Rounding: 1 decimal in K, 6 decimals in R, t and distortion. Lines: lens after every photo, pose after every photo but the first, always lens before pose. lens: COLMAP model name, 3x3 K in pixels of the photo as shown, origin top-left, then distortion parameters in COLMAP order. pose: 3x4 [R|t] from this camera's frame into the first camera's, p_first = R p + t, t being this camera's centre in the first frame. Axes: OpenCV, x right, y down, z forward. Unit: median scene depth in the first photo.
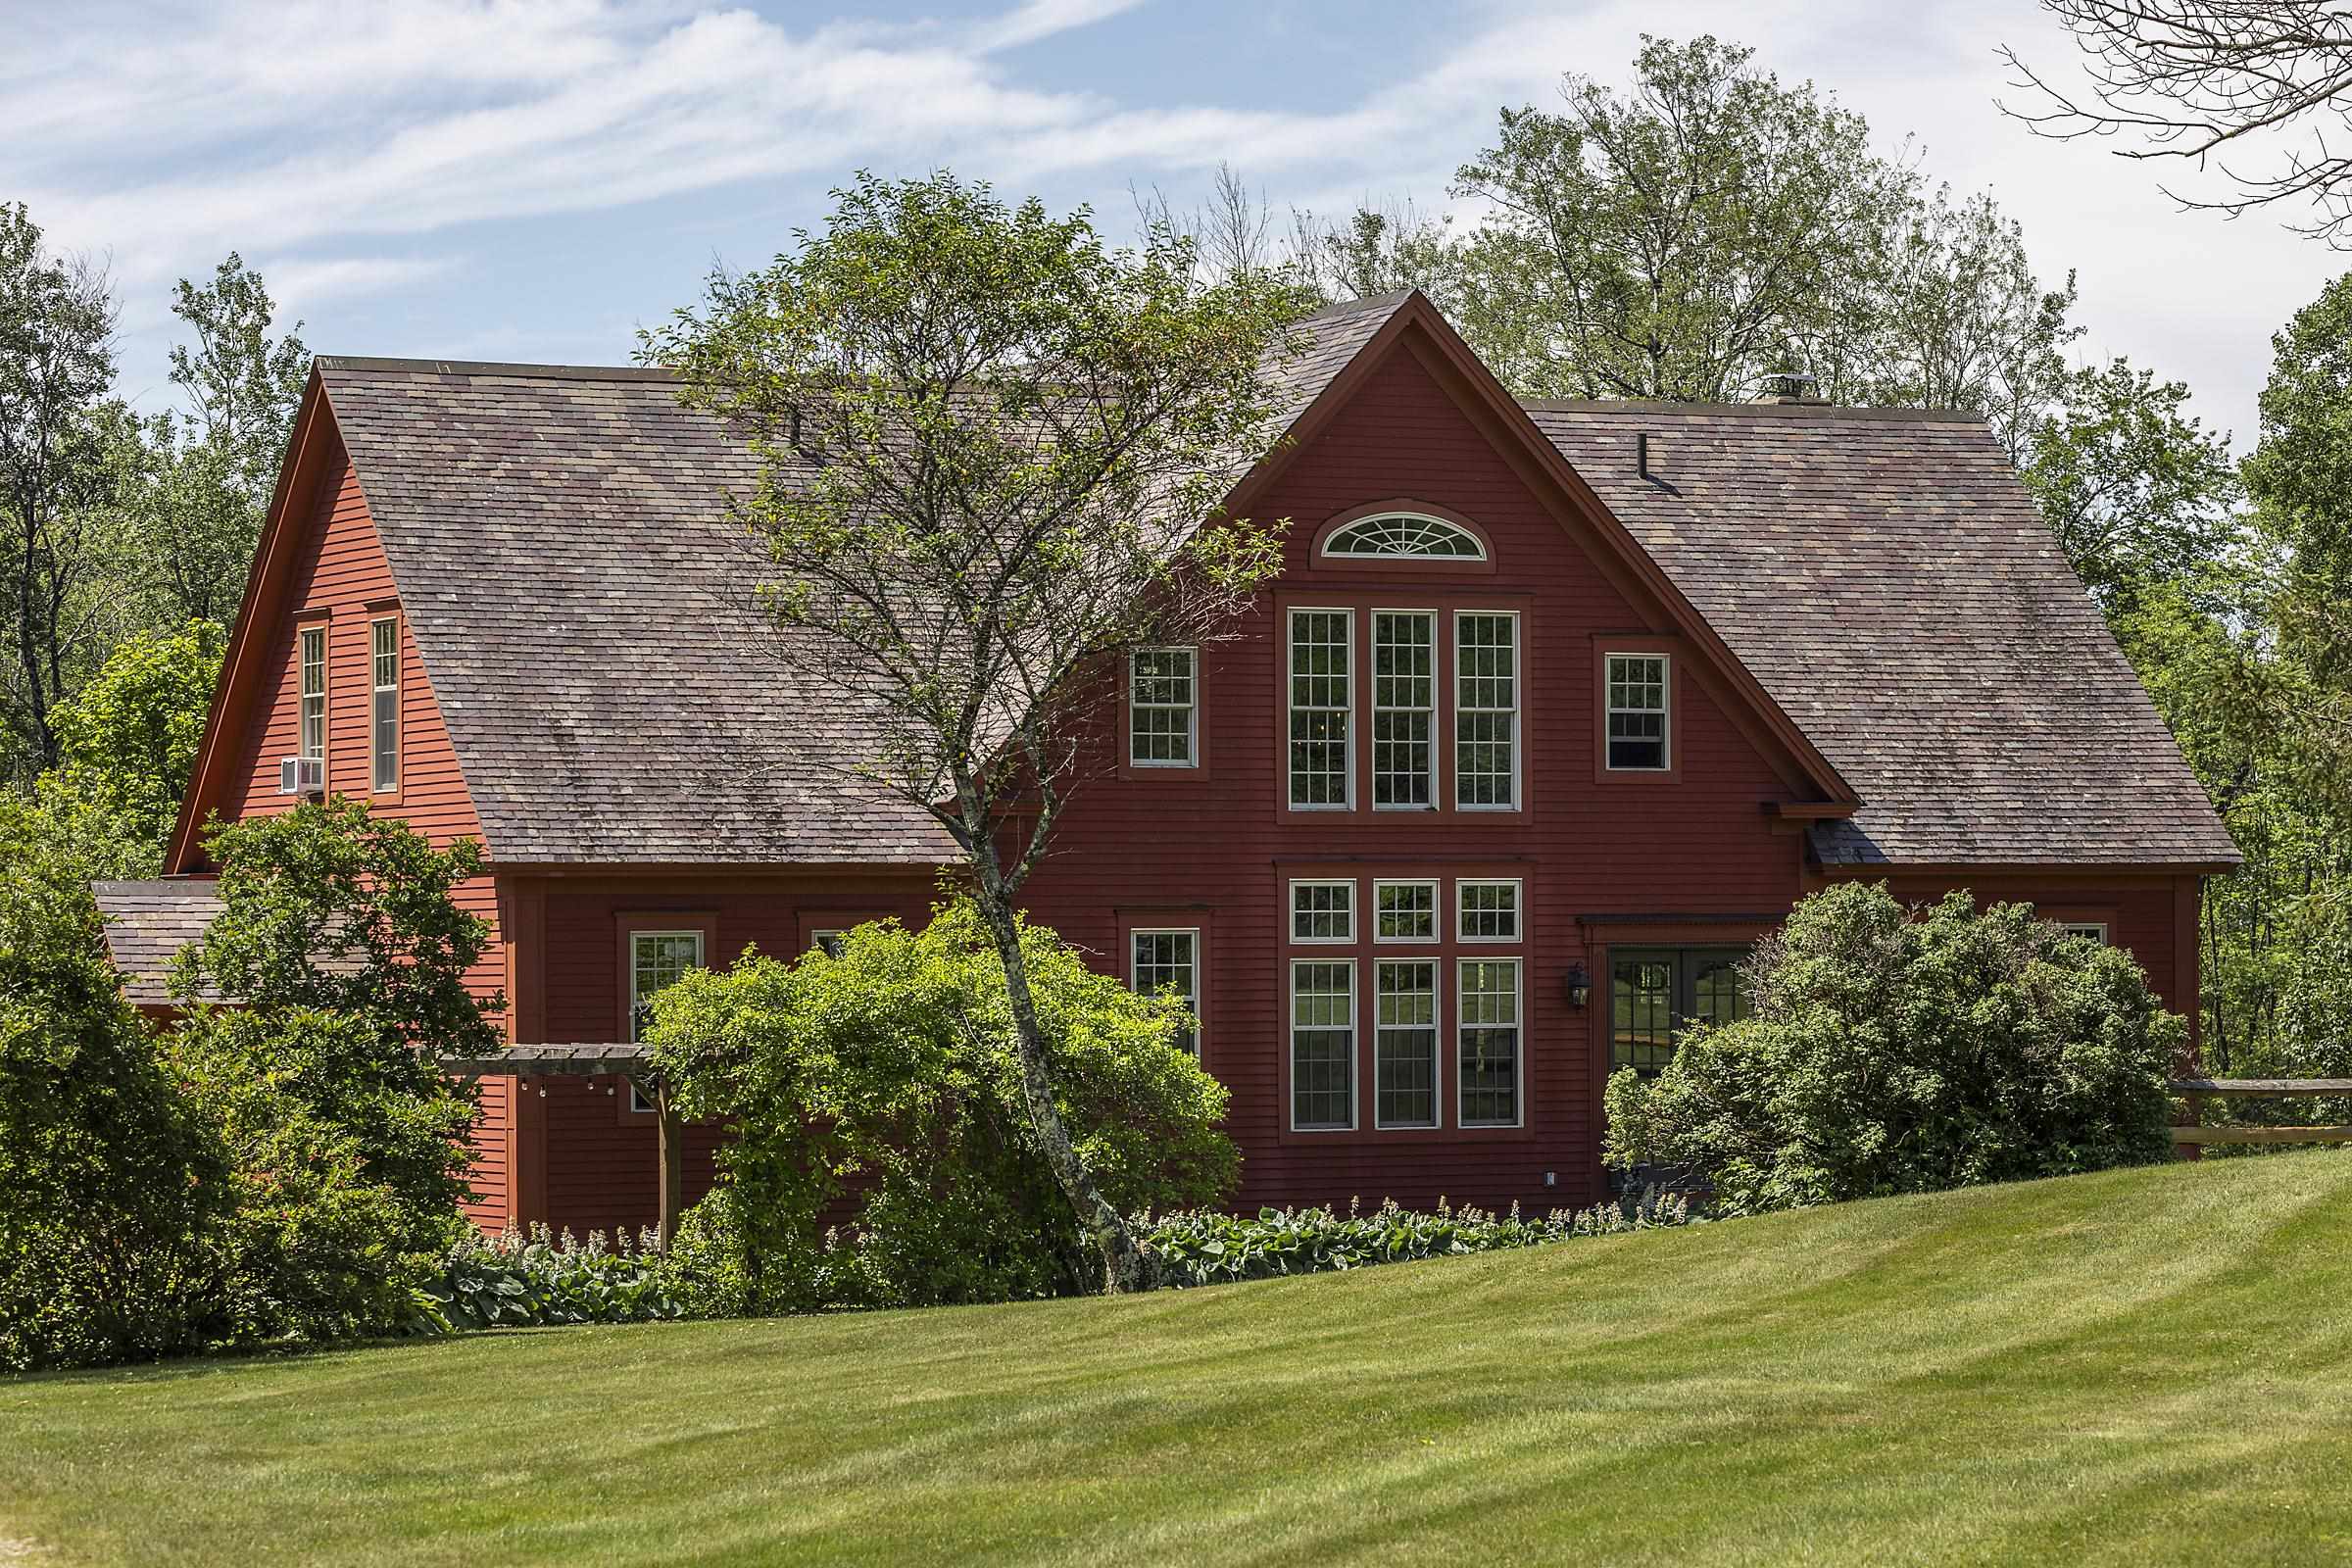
lens RADIAL K [[6849.9, 0, 1176.5], [0, 6849.9, 784.8], [0, 0, 1]] dist [-0.018854, 0.000000]
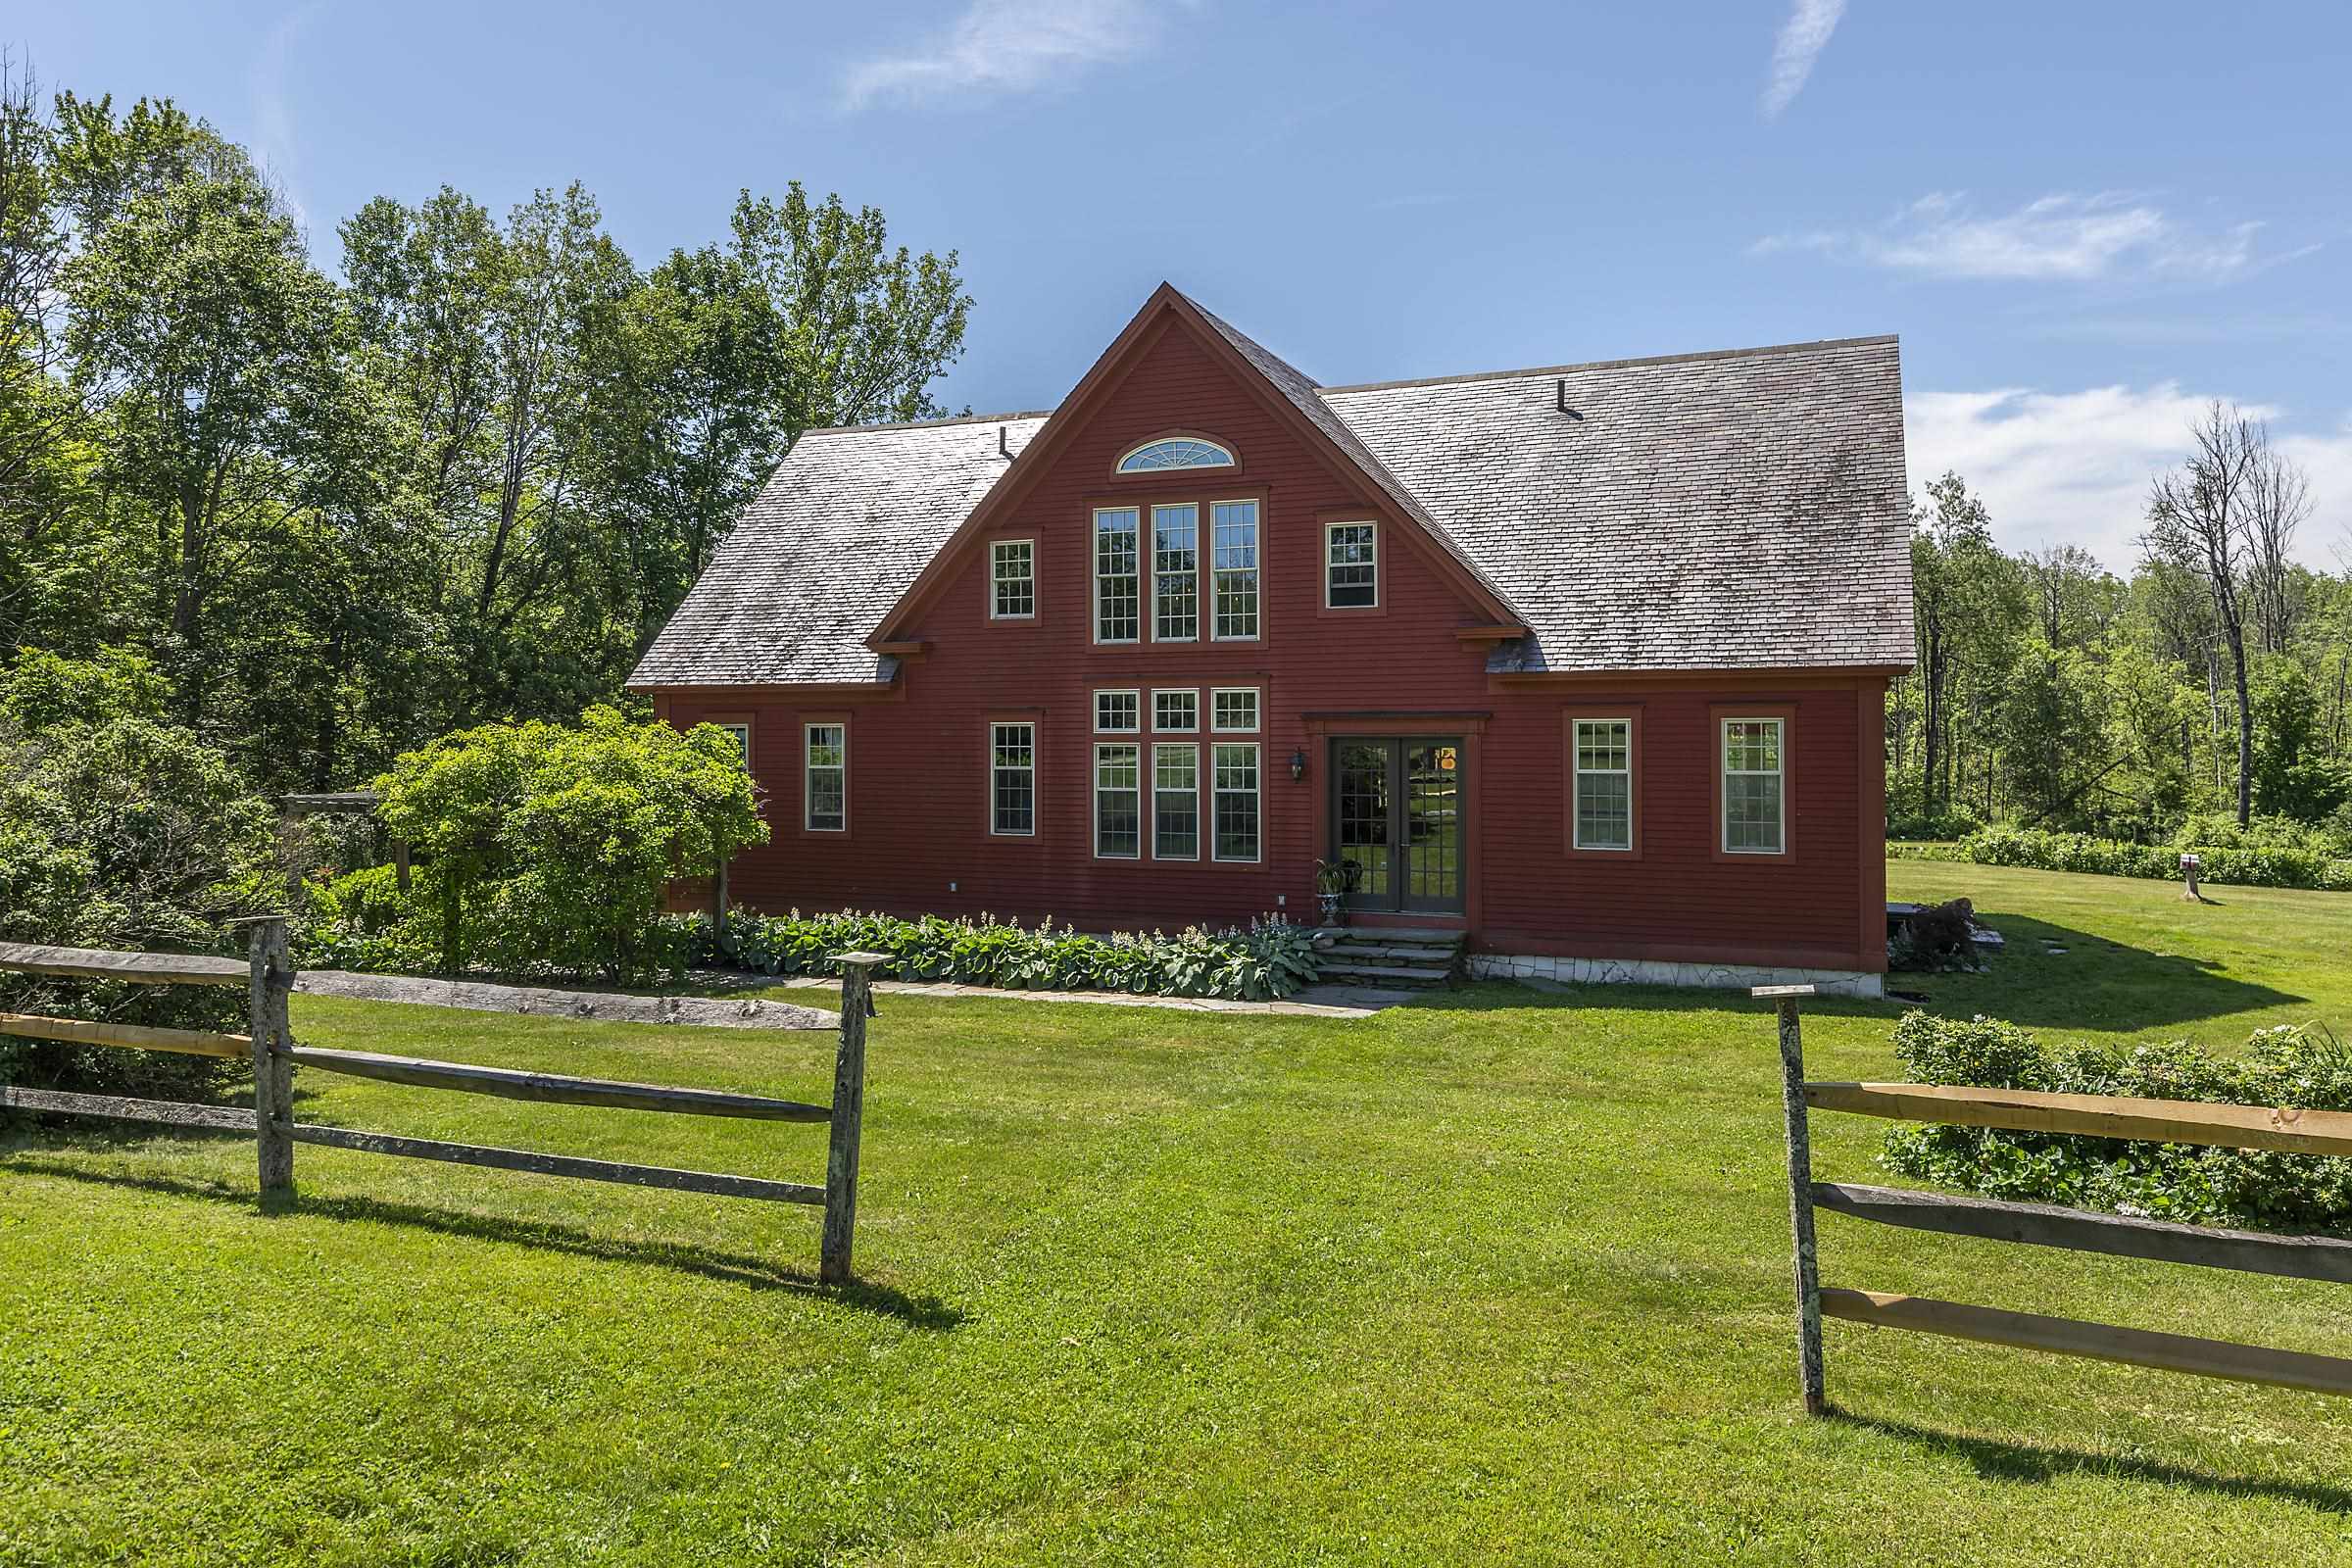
lens RADIAL K [[1593.4, 0, 1175.9], [0, 1593.4, 773.6], [0, 0, 1]] dist [-0.006157, 0.000550]
pose [[0.691910, 0.024317, -0.721574, 0.278312], [0.020437, 0.998372, 0.053242, 0.013626], [0.721694, -0.051585, 0.690287, 0.760450]]
